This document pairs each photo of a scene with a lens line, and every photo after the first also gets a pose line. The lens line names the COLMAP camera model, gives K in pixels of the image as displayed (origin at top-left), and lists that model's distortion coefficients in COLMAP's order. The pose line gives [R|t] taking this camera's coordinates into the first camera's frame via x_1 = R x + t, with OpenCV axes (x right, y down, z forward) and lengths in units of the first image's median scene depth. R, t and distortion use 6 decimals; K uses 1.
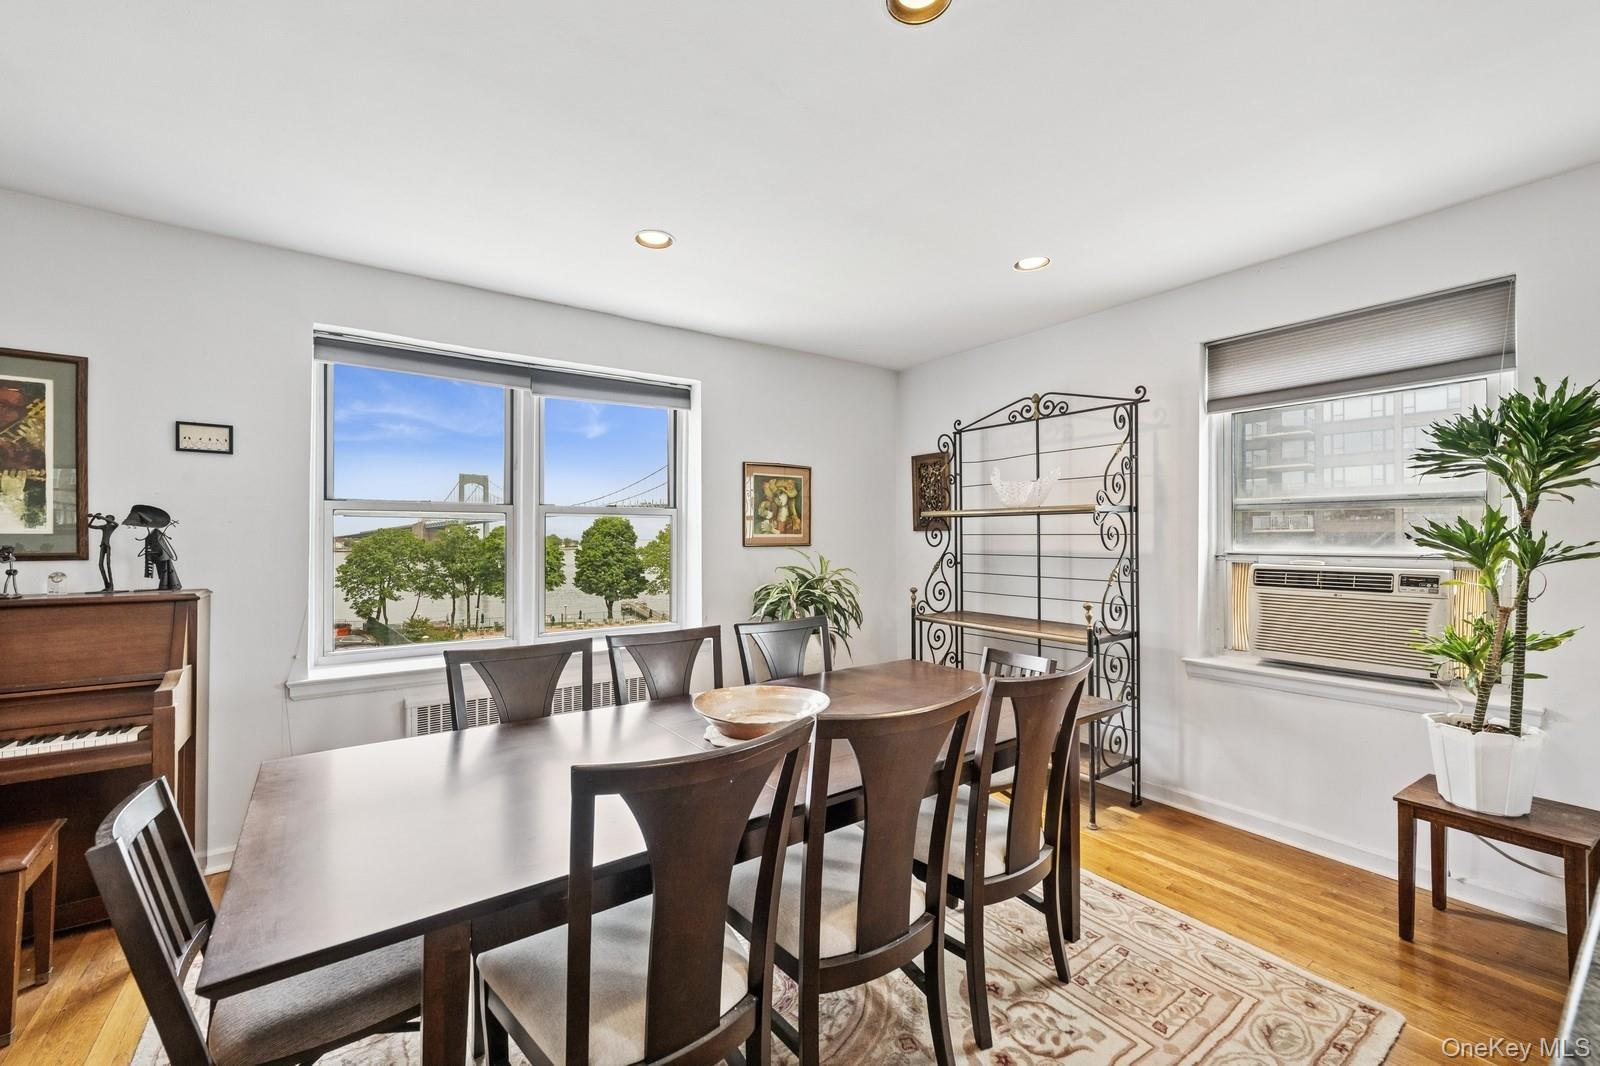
lens RADIAL K [[639.3, 0, 800.3], [0, 639.3, 536.2], [0, 0, 1]] dist [-0.003817, 0.000726]
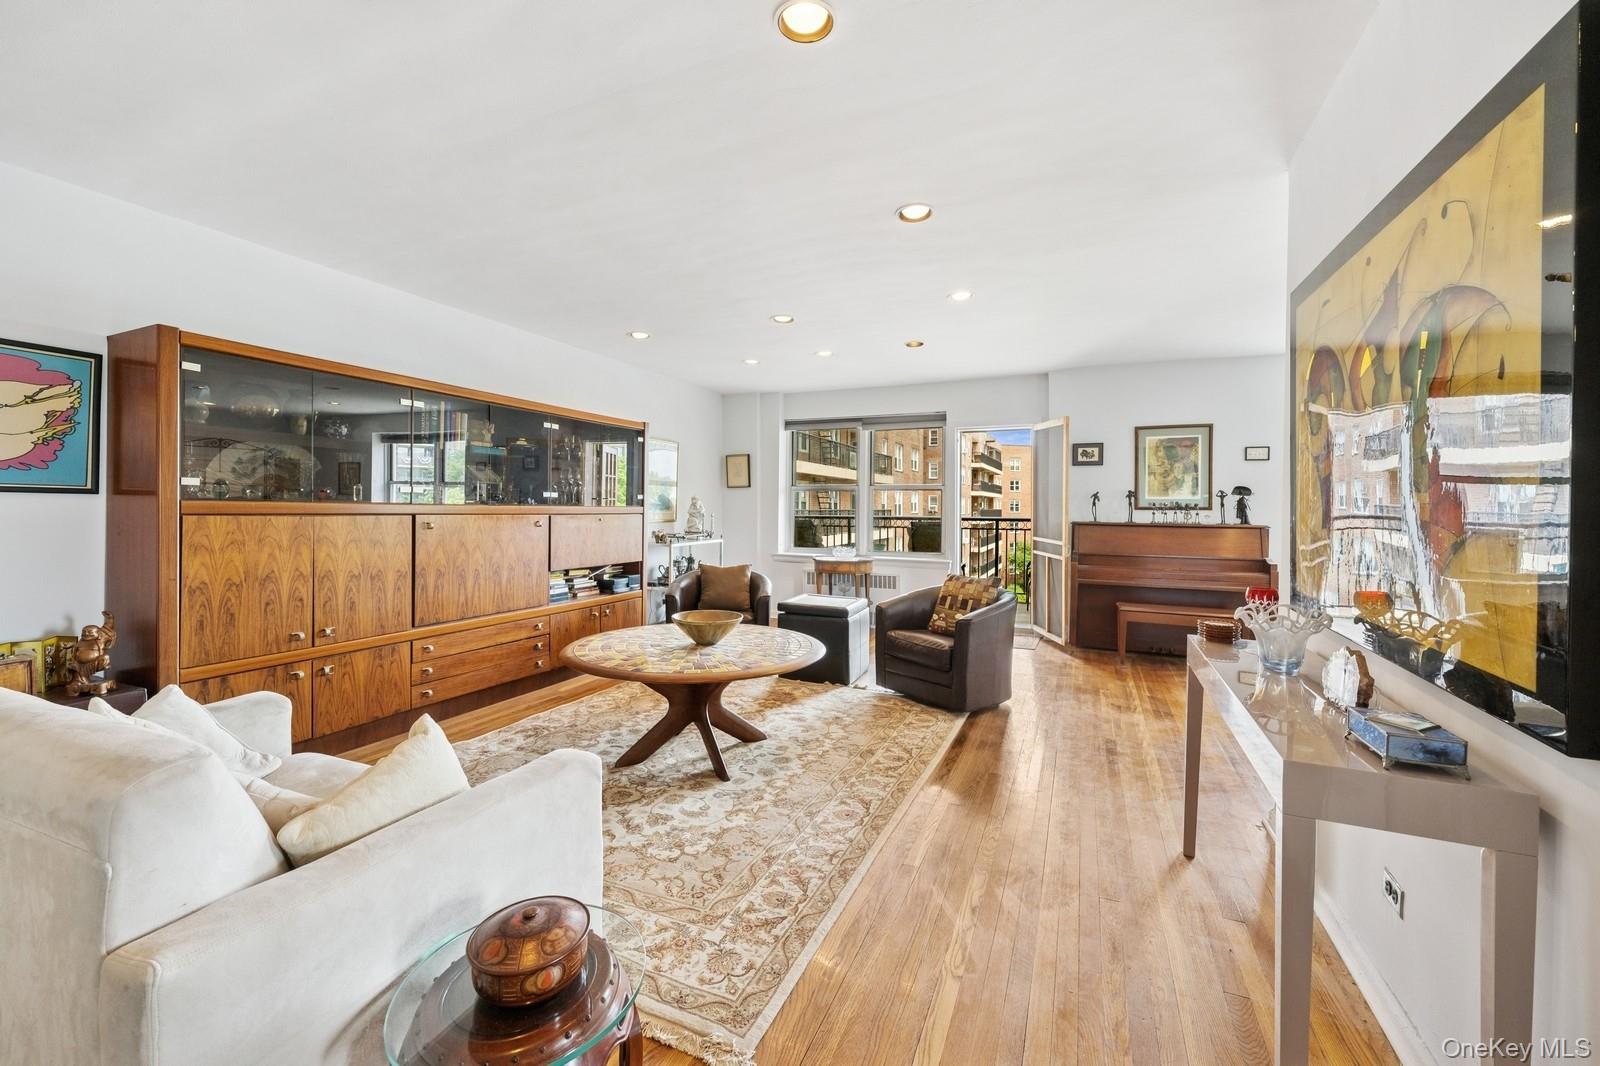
lens RADIAL K [[639.3, 0, 798.2], [0, 639.3, 513.0], [0, 0, 1]] dist [-0.003817, 0.000726]
pose [[0.507715, 0.011522, -0.861448, 0.075026], [-0.001964, 0.999923, 0.012217, 0.013261], [0.861523, -0.004511, 0.507699, -0.897322]]
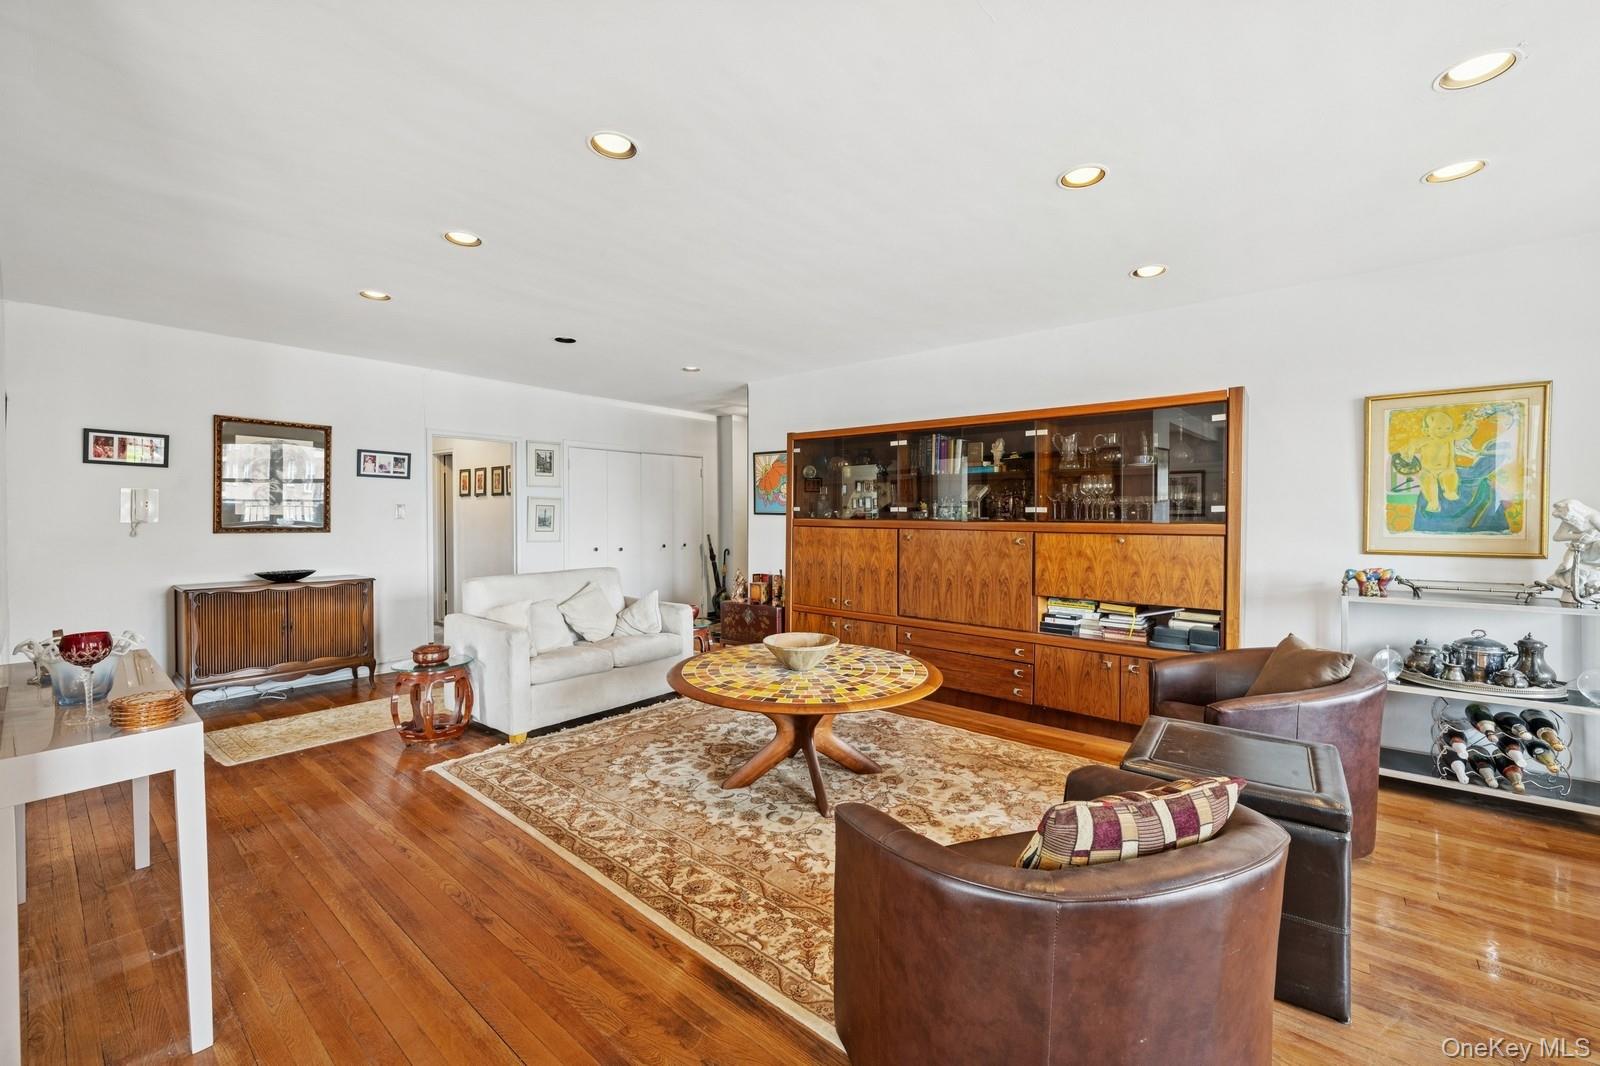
lens RADIAL K [[639.3, 0, 802.4], [0, 639.3, 529.0], [0, 0, 1]] dist [-0.003817, 0.000726]
pose [[-0.965207, 0.004601, -0.261445, -0.501233], [0.000480, 0.999875, 0.015822, 0.009597], [0.261485, 0.015146, -0.965089, 0.180875]]
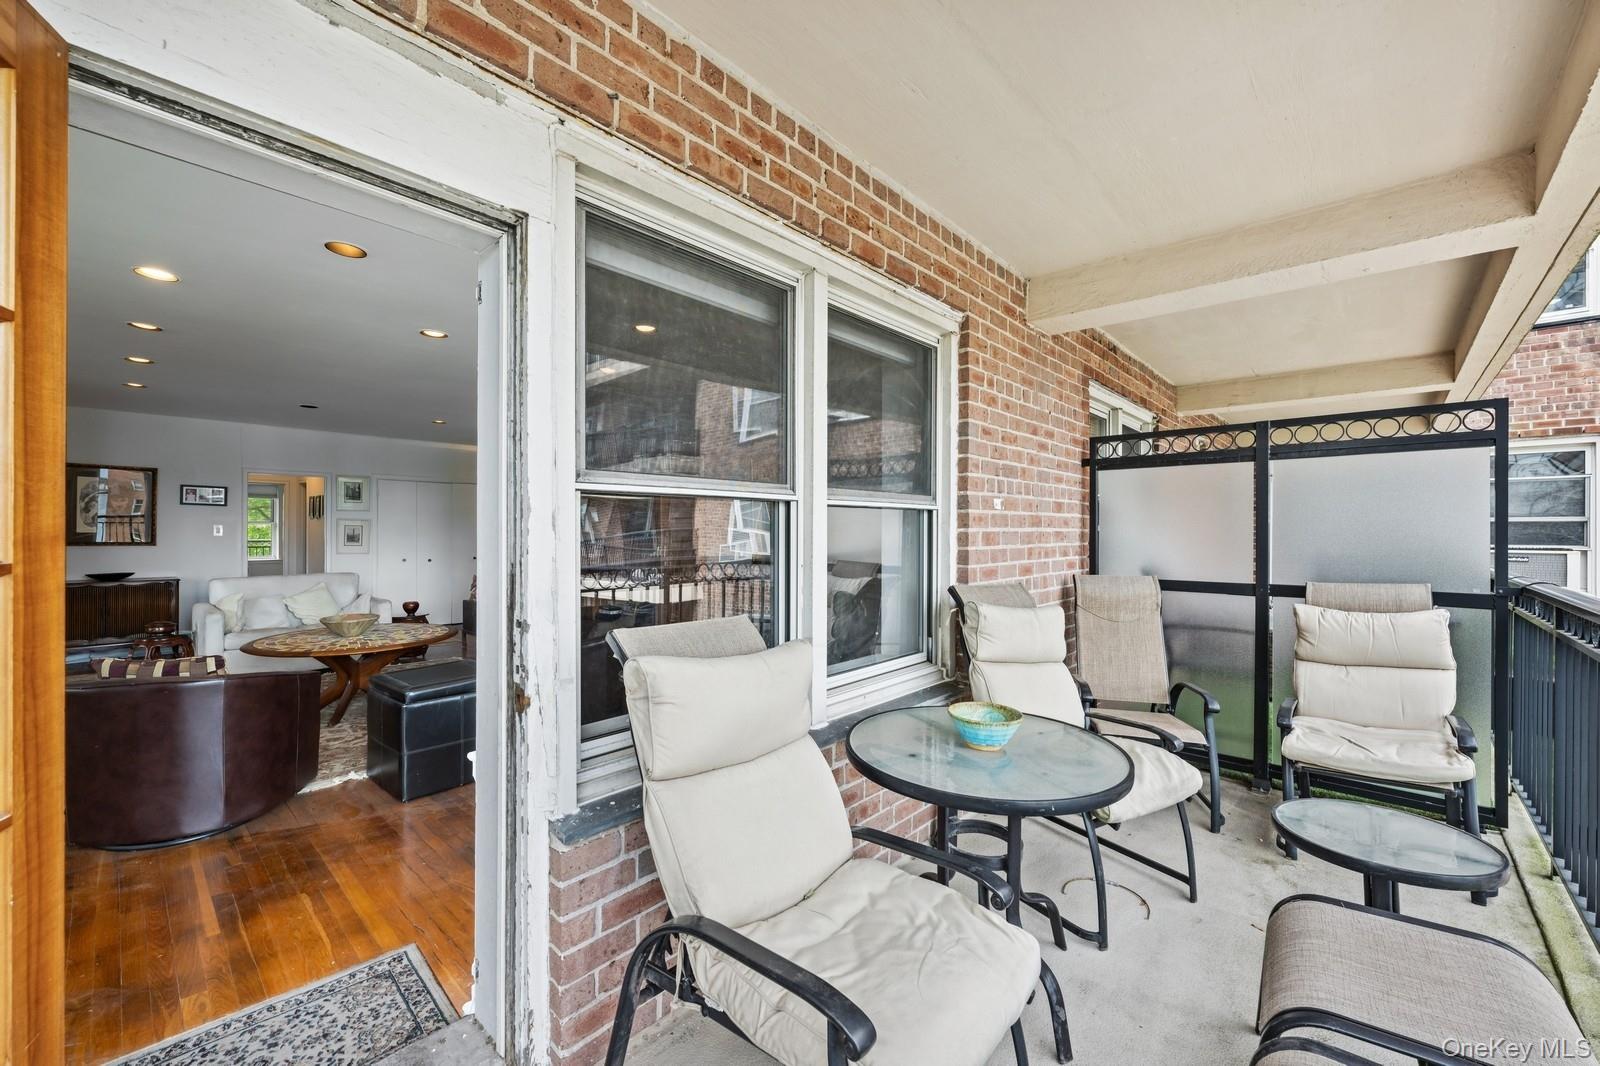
lens RADIAL K [[639.3, 0, 798.2], [0, 639.3, 532.0], [0, 0, 1]] dist [-0.003817, 0.000726]
pose [[-0.978002, -0.001807, -0.208588, -1.278118], [-0.001464, 0.999997, -0.001802, -0.001448], [0.208591, -0.001457, -0.978002, 0.774176]]
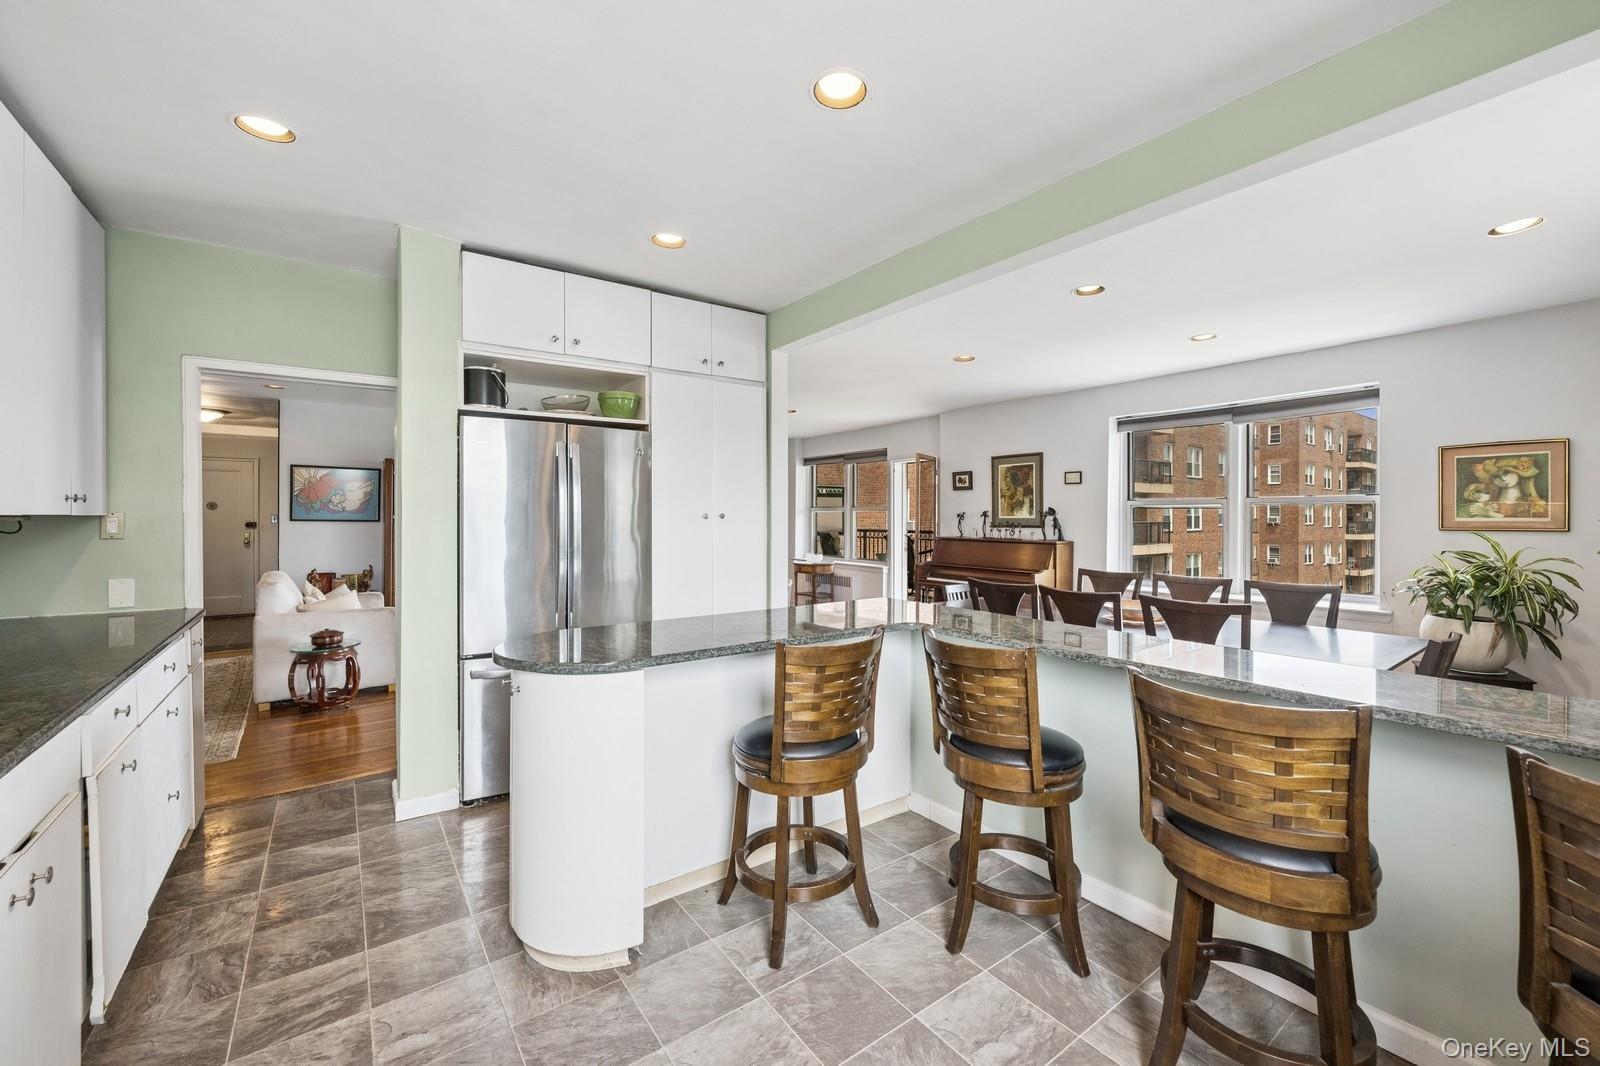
lens RADIAL K [[639.3, 0, 793.5], [0, 639.3, 518.2], [0, 0, 1]] dist [-0.003817, 0.000726]
pose [[0.012424, 0.002955, -0.999918, 0.927206], [0.003213, 0.999990, 0.002995, -0.008958], [0.999918, -0.003250, 0.012414, -0.045394]]
